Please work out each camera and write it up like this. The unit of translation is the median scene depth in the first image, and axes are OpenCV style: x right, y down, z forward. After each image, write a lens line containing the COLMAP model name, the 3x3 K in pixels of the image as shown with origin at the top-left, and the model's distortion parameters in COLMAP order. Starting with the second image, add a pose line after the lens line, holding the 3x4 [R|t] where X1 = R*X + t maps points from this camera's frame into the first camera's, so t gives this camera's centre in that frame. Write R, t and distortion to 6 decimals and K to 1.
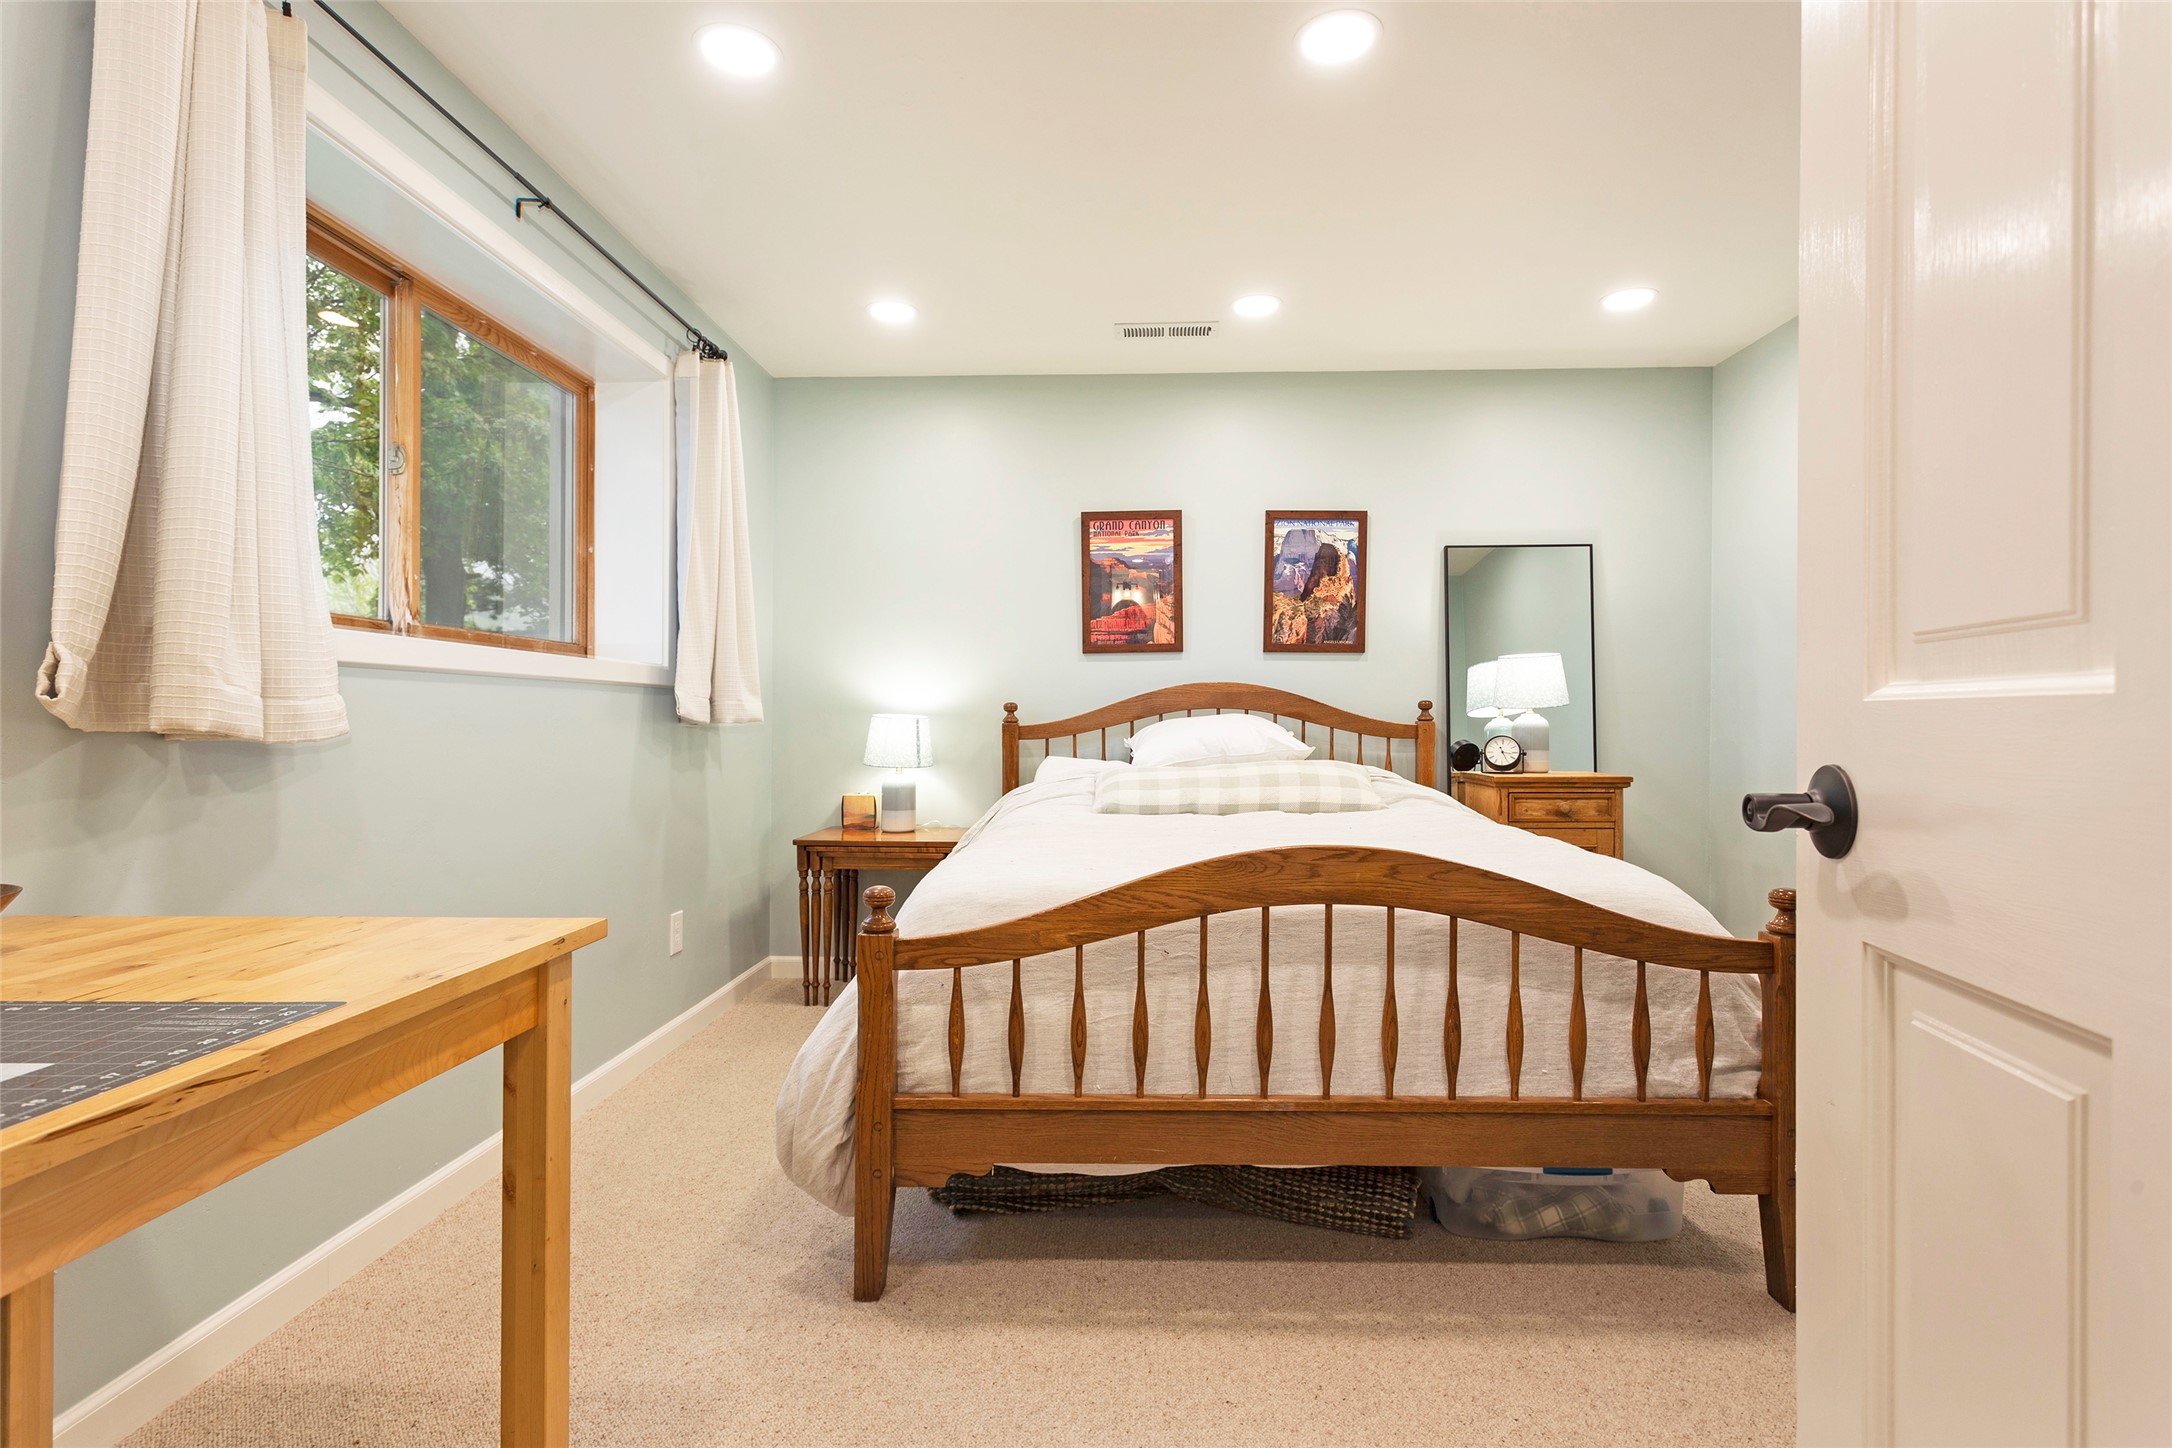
lens RADIAL K [[1048.7, 0, 1114.2], [0, 1048.7, 713.0], [0, 0, 1]] dist [-0.002904, 0.004470]
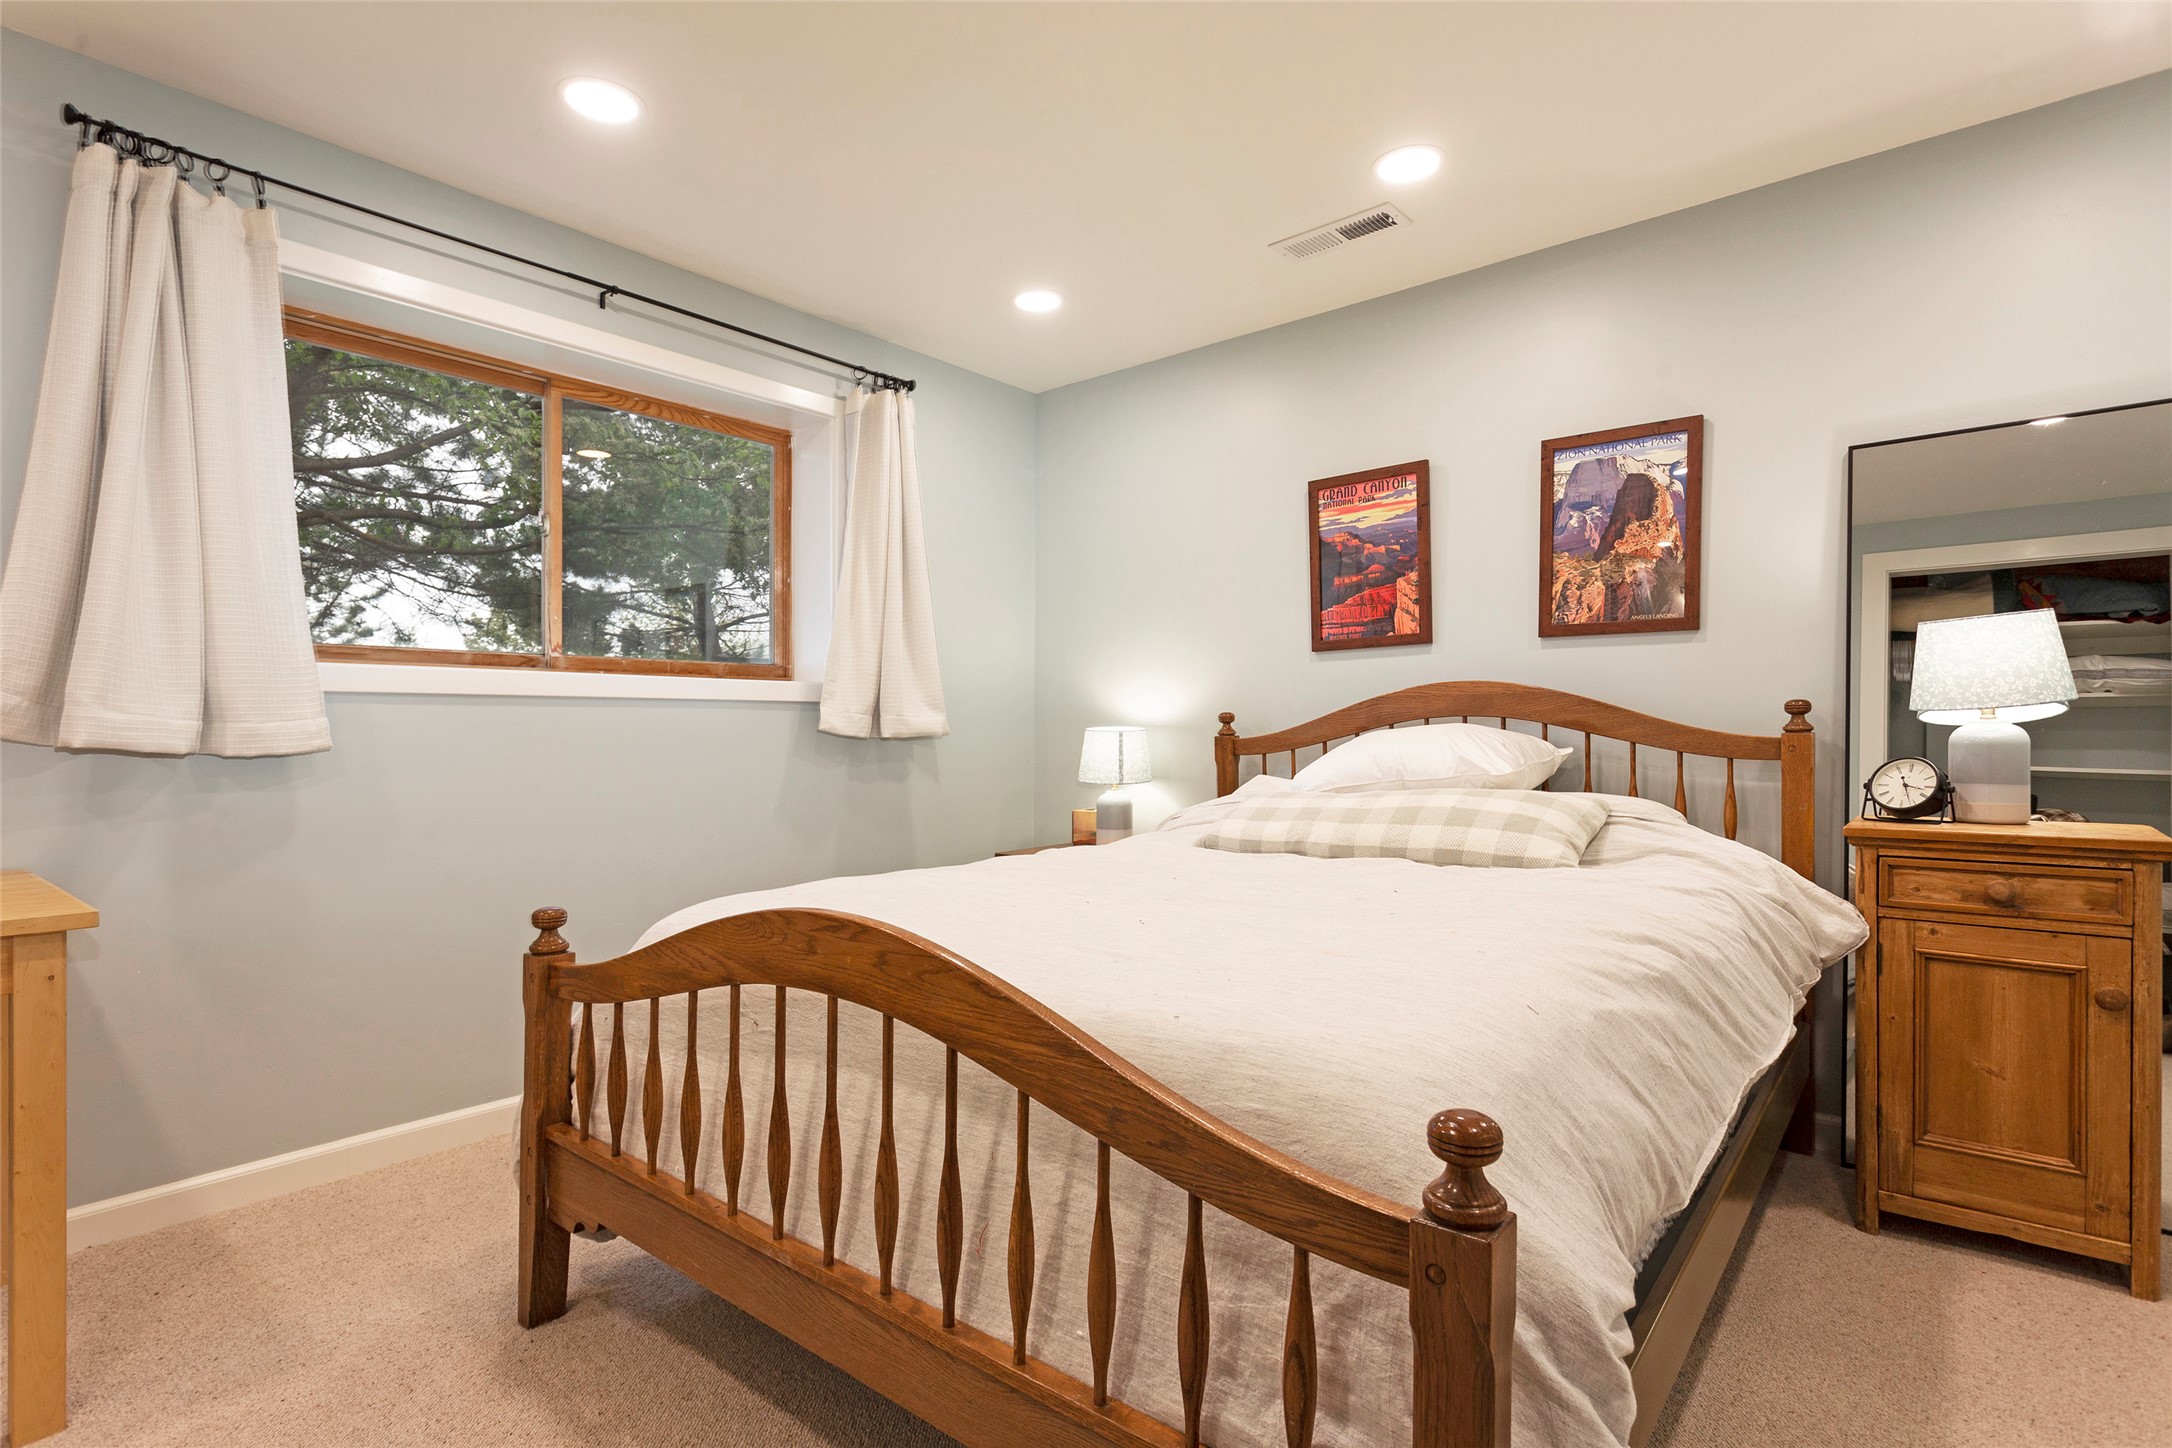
lens RADIAL K [[1048.7, 0, 1087.1], [0, 1048.7, 727.5], [0, 0, 1]] dist [-0.002904, 0.004470]
pose [[0.787069, -0.005672, -0.616839, 0.342448], [0.008316, 0.999964, 0.001416, 0.000324], [0.616809, -0.006244, 0.787088, 0.238255]]
